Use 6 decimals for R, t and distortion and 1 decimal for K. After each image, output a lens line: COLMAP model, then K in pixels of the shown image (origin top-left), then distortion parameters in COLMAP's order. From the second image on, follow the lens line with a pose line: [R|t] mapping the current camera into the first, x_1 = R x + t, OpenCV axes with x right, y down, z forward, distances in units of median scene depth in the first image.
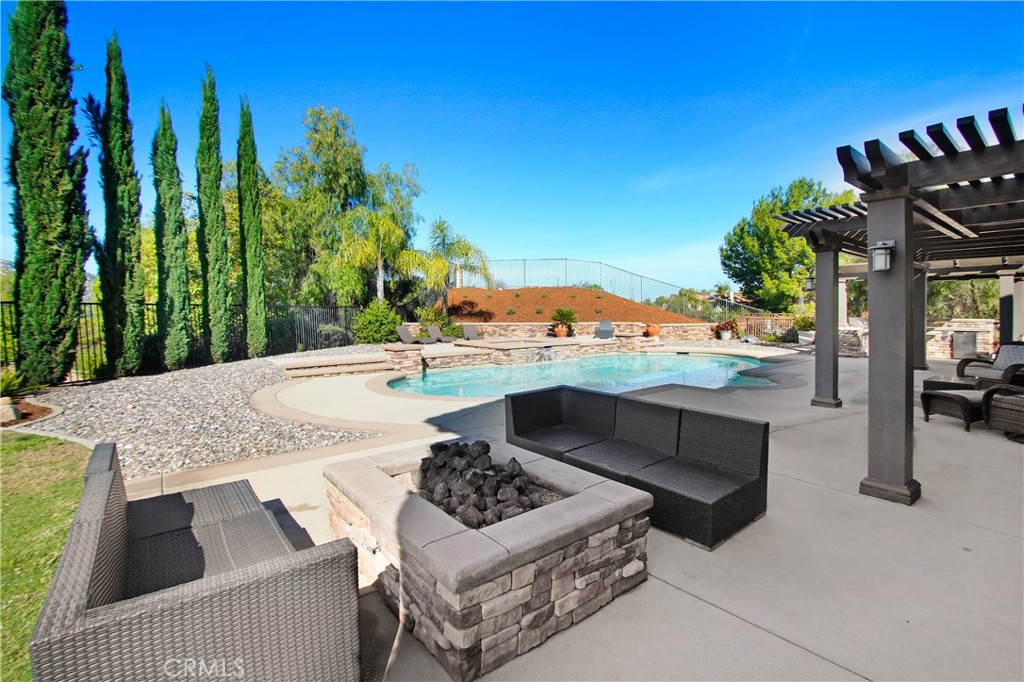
lens RADIAL K [[460.4, 0, 516.6], [0, 460.4, 320.0], [0, 0, 1]] dist [-0.003555, -0.000471]
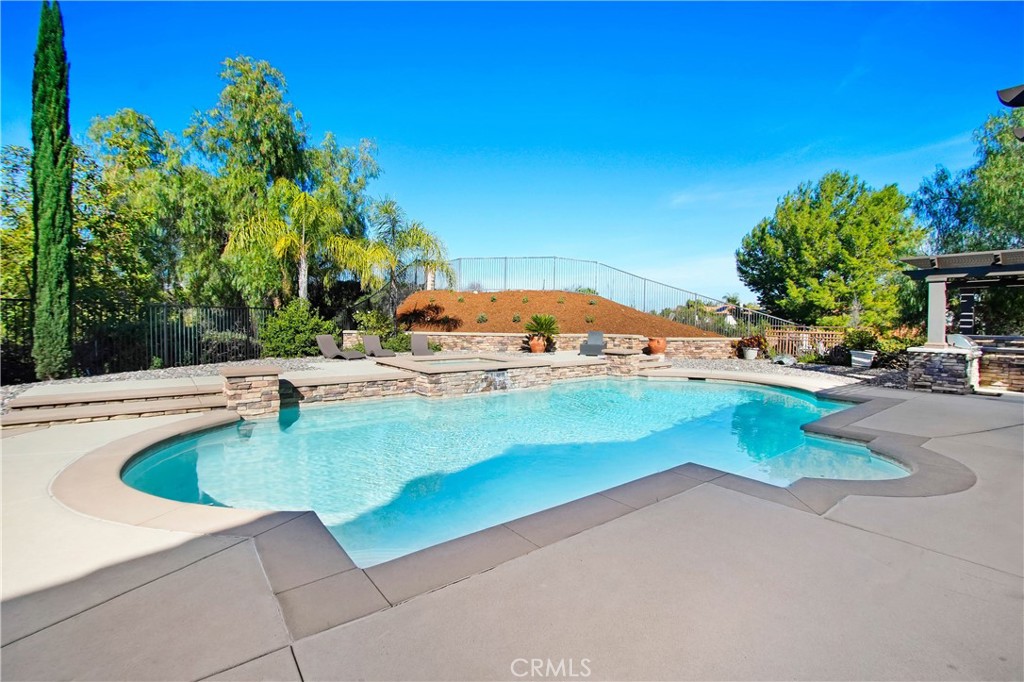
lens RADIAL K [[455.8, 0, 512.0], [0, 455.8, 341.0], [0, 0, 1]] dist [0.000930, -0.000116]
pose [[0.999609, 0.017669, -0.021679, 0.065818], [-0.017097, 0.999508, 0.026301, -0.001513], [0.022133, -0.025920, 0.999419, 0.217507]]
